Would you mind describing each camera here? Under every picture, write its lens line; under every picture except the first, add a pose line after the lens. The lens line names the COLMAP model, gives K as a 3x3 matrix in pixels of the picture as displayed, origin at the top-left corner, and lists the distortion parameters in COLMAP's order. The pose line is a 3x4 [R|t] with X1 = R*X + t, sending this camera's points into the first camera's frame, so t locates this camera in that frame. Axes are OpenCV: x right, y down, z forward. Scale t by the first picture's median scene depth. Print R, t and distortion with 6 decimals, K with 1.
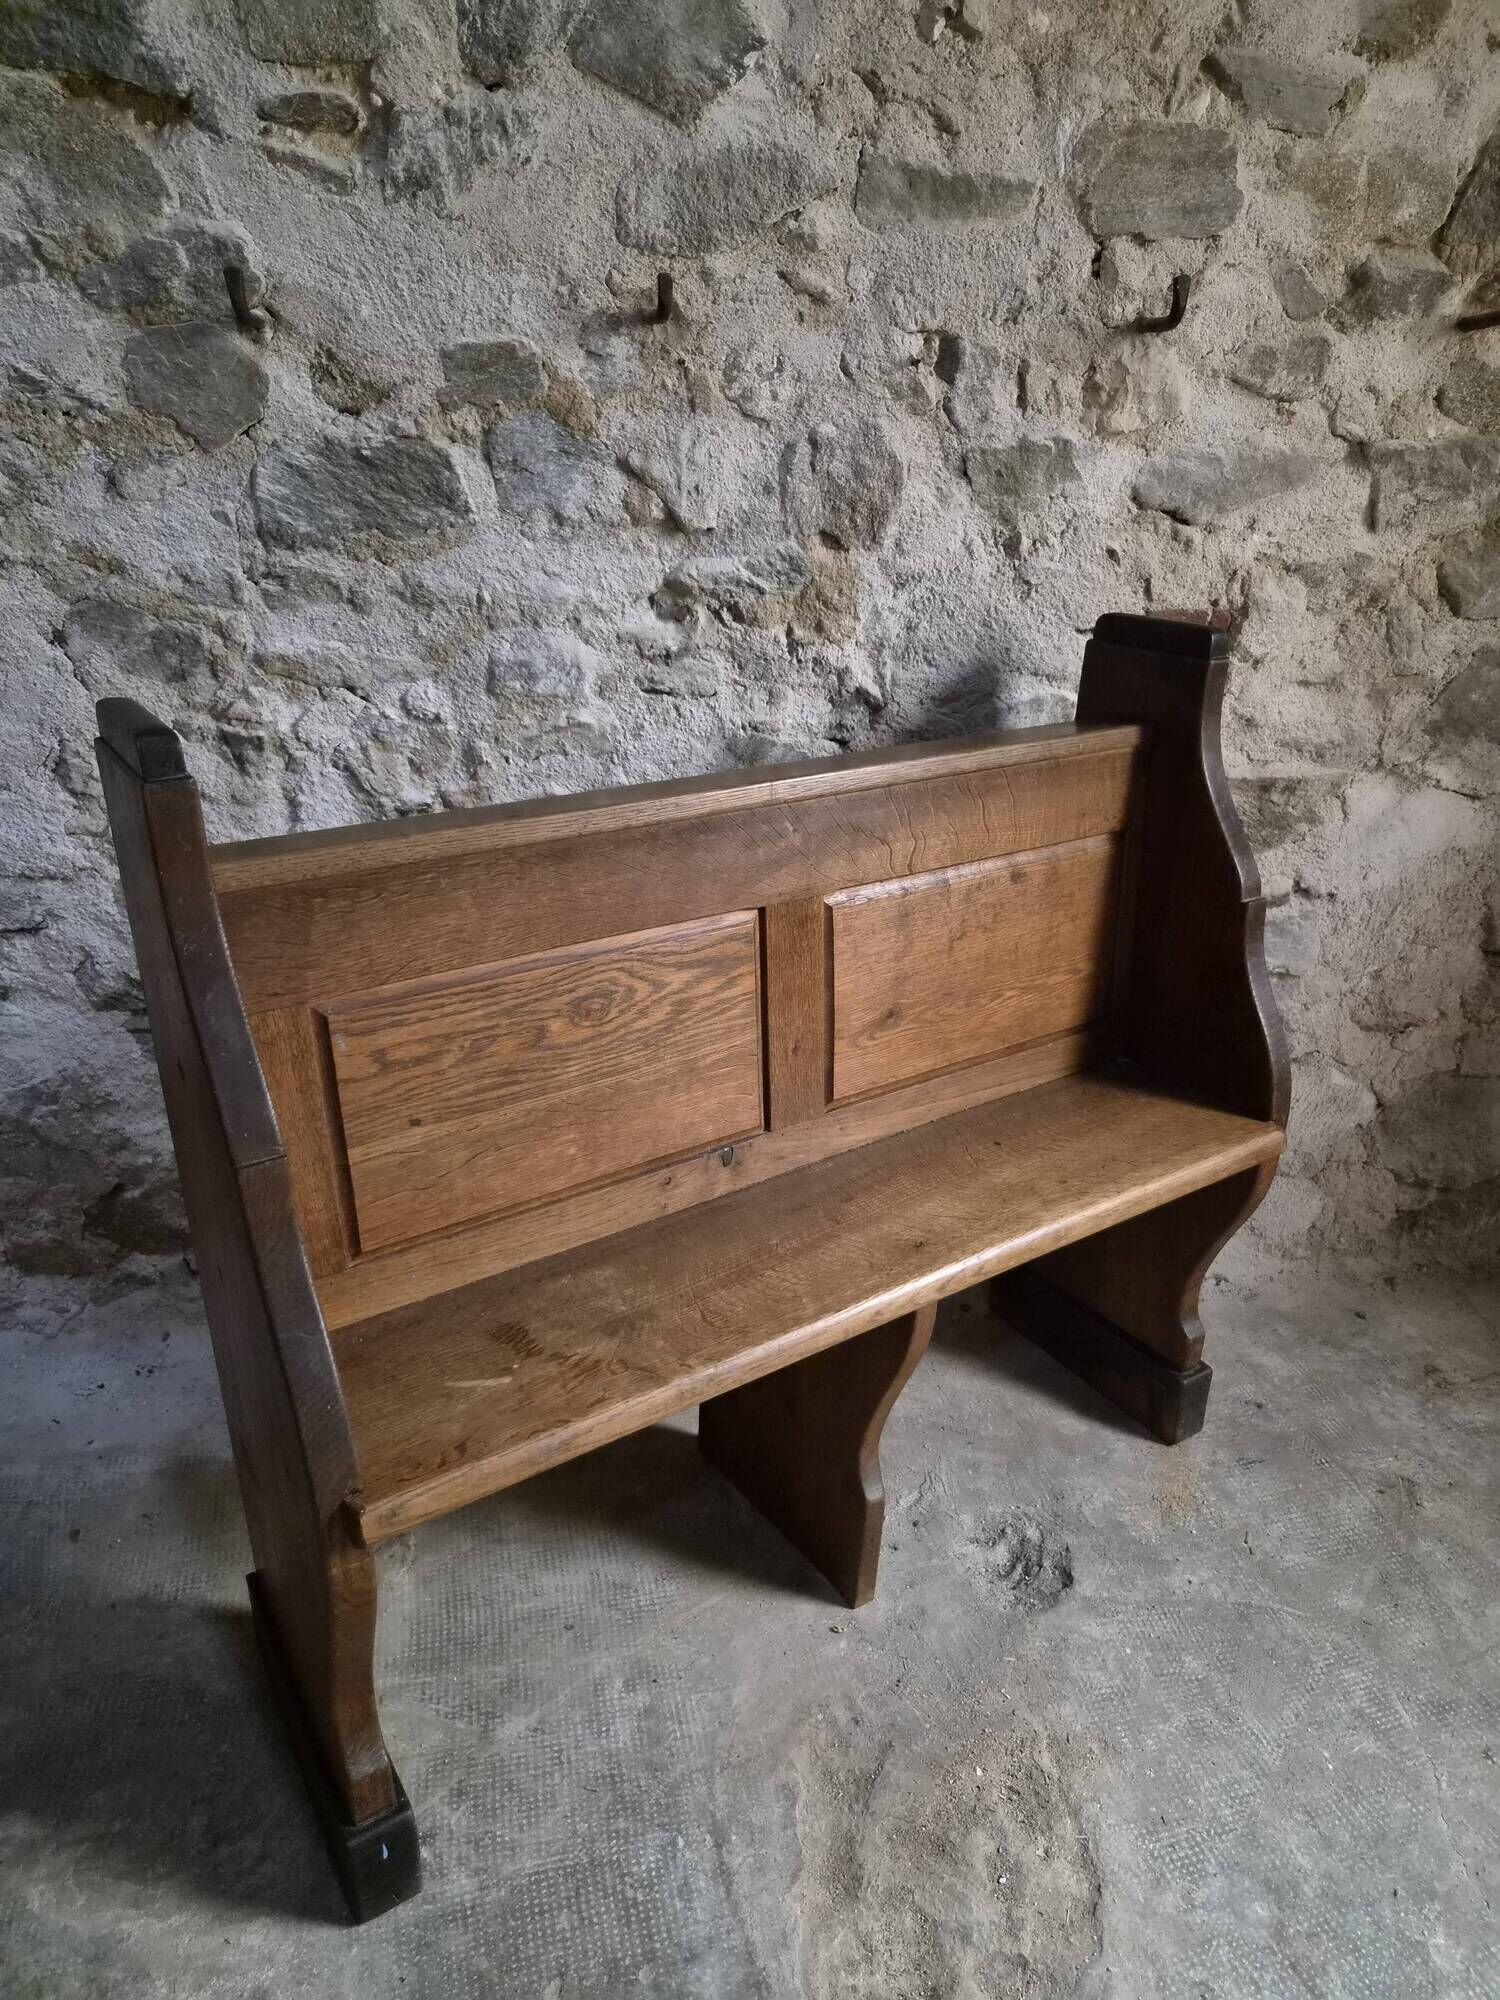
lens RADIAL K [[1333.4, 0, 740.3], [0, 1333.4, 1014.8], [0, 0, 1]] dist [0.065455, -0.050585]
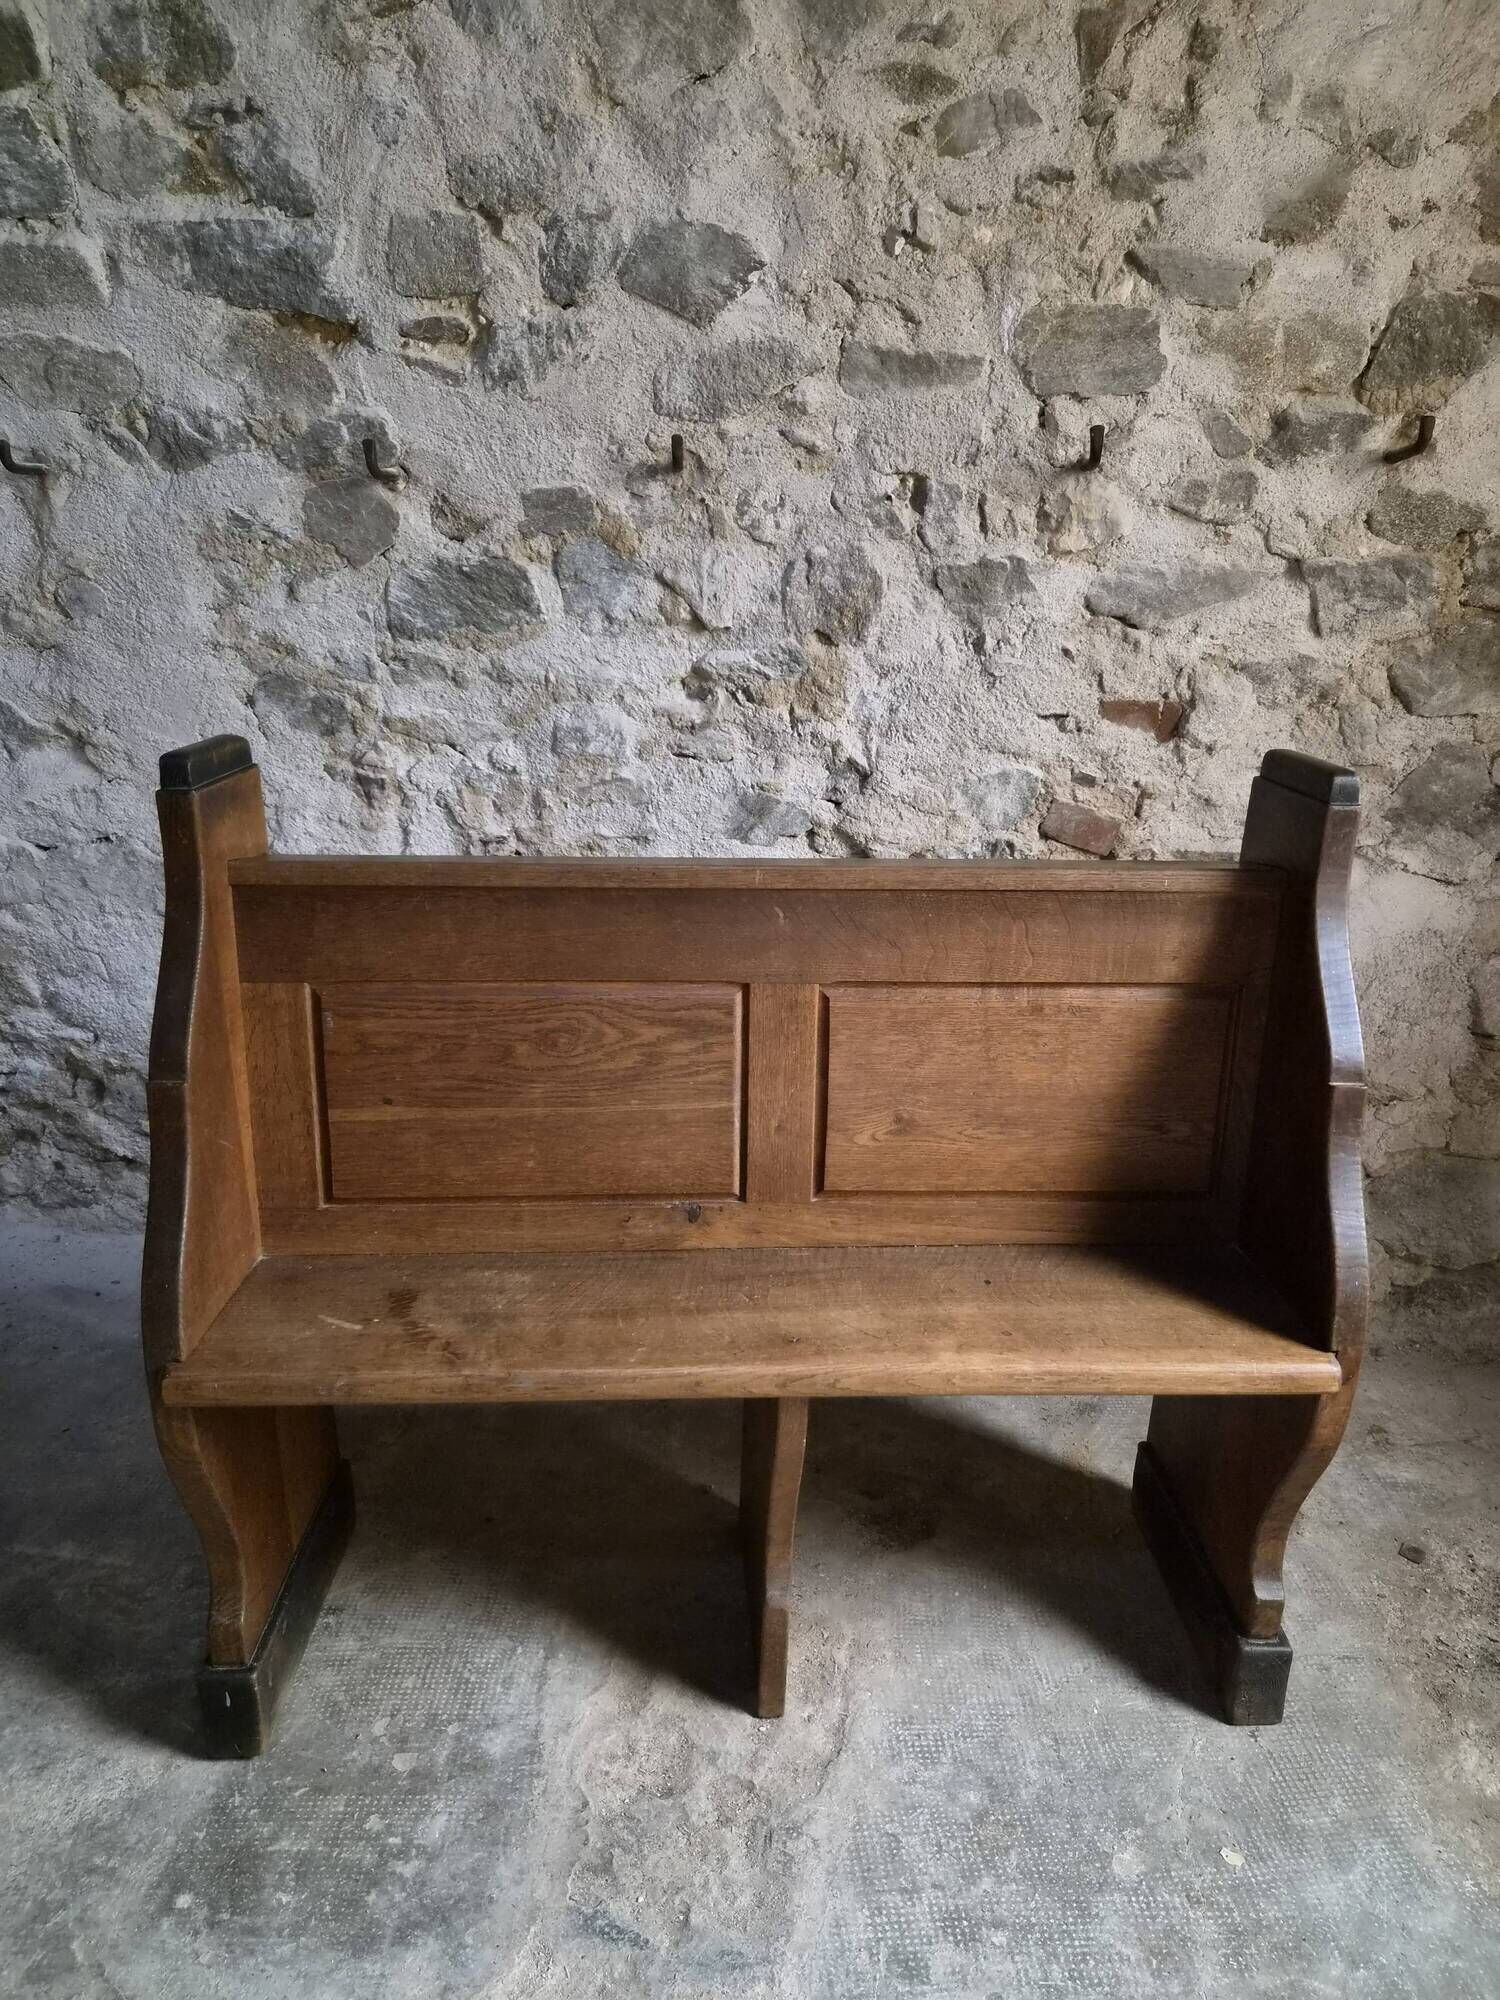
lens RADIAL K [[1333.4, 0, 755.4], [0, 1333.4, 994.8], [0, 0, 1]] dist [0.065455, -0.050585]
pose [[0.969376, 0.072646, -0.234592, 0.328307], [-0.095000, 0.991805, -0.085424, 0.081906], [0.226464, 0.105094, 0.968333, -0.165185]]
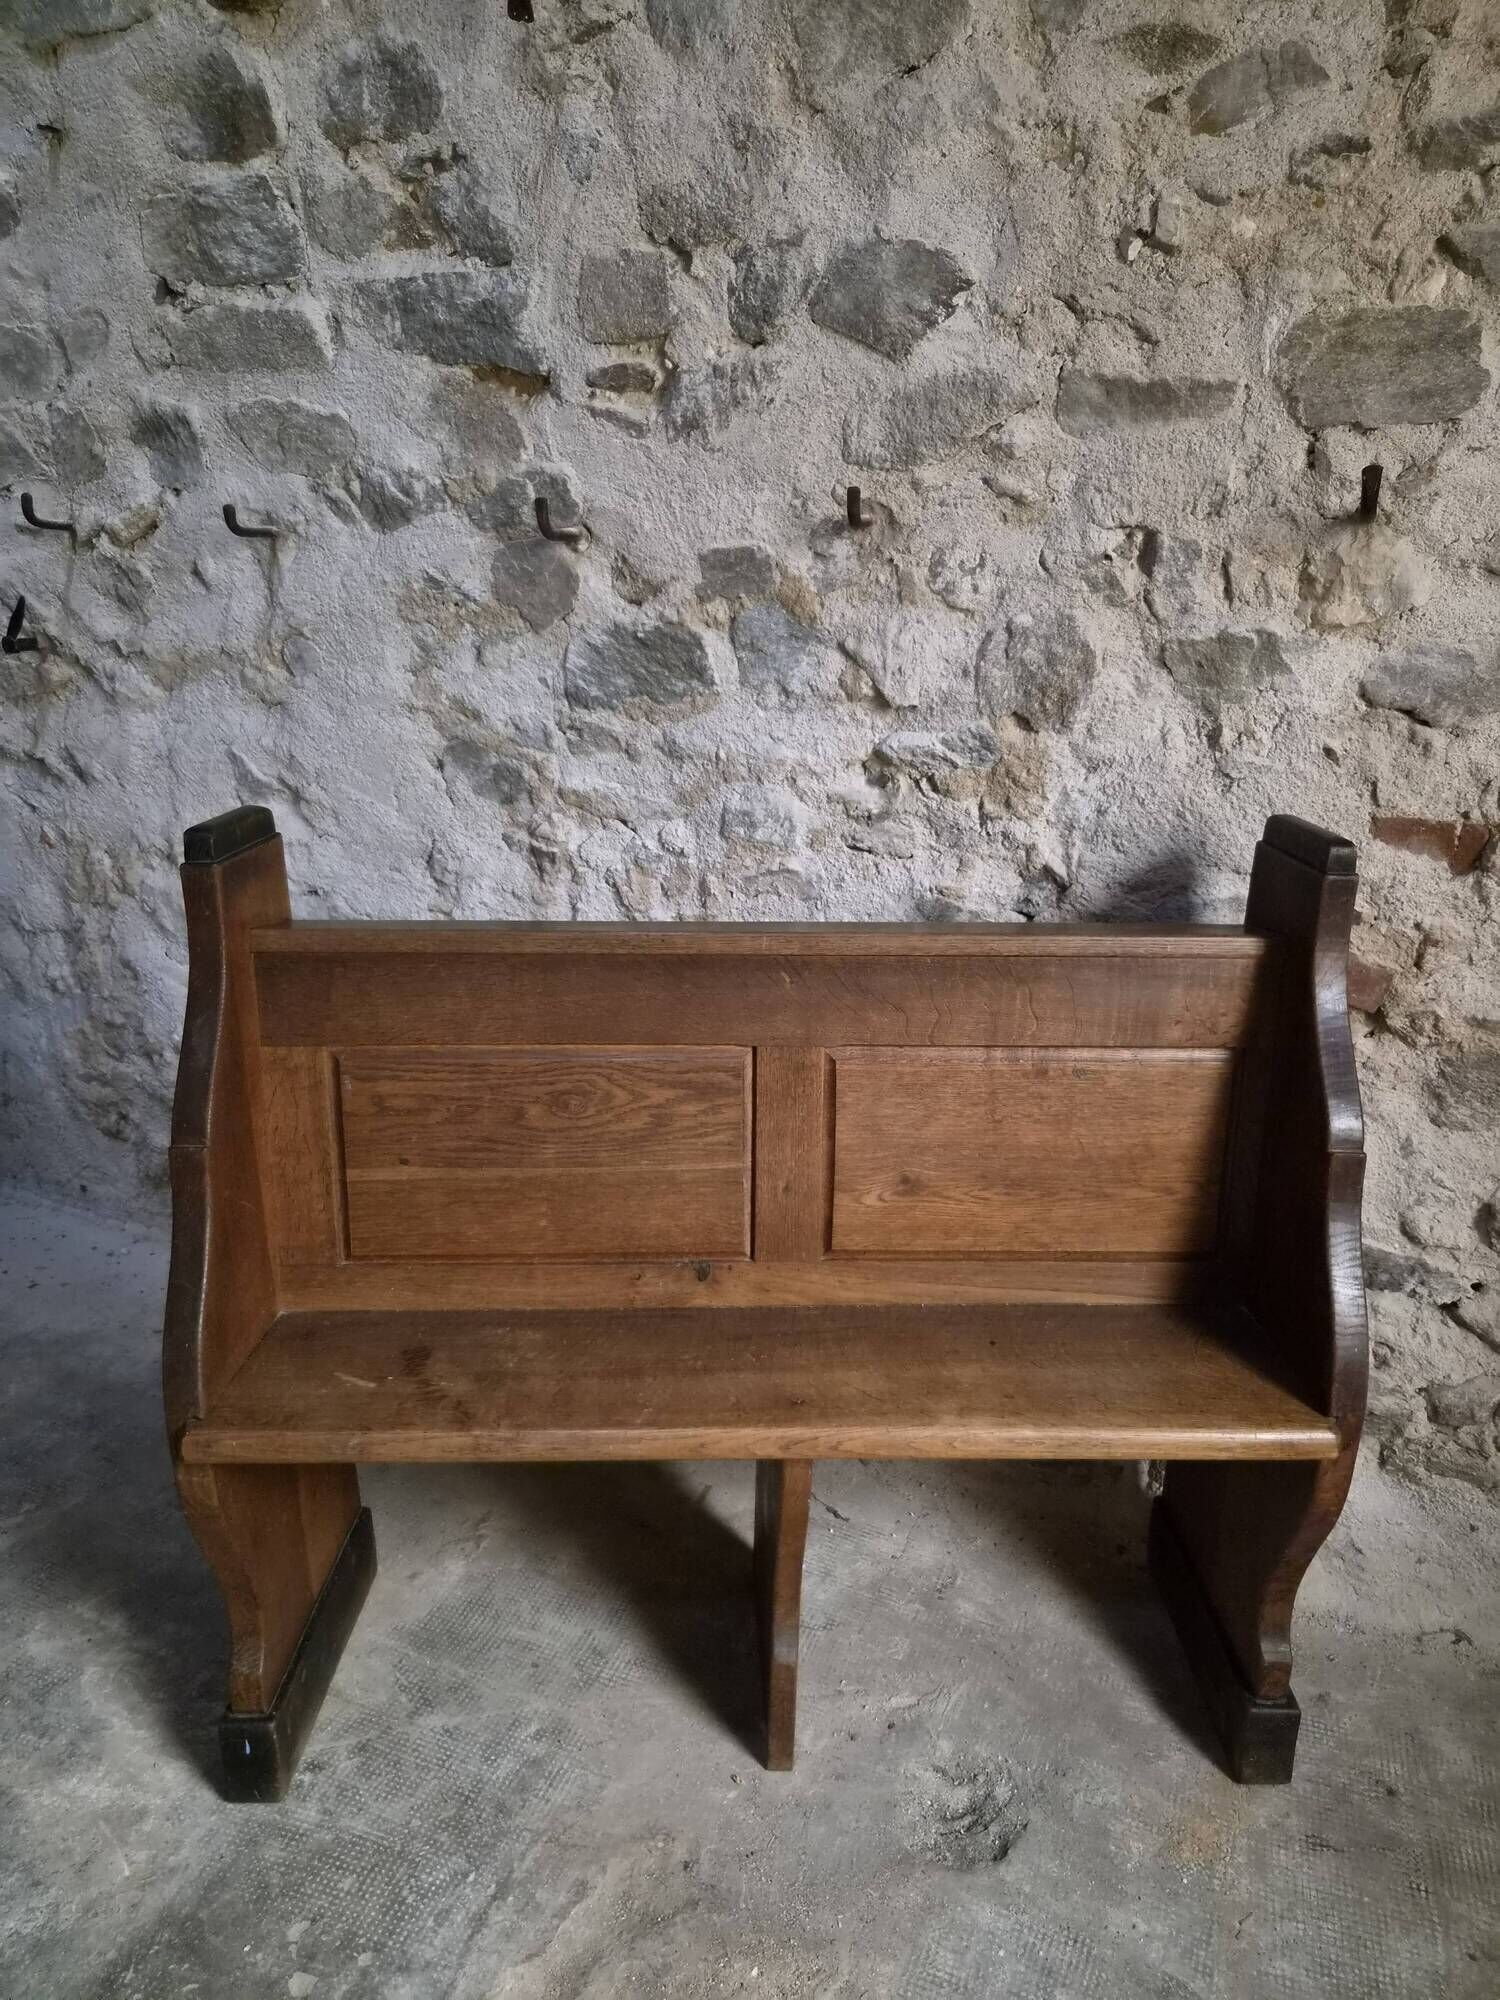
lens RADIAL K [[1333.4, 0, 763.9], [0, 1333.4, 1009.4], [0, 0, 1]] dist [0.065455, -0.050585]
pose [[0.843267, 0.162562, -0.512323, 0.477232], [-0.217330, 0.974898, -0.048380, -0.049962], [0.491598, 0.152140, 0.857429, 0.064950]]
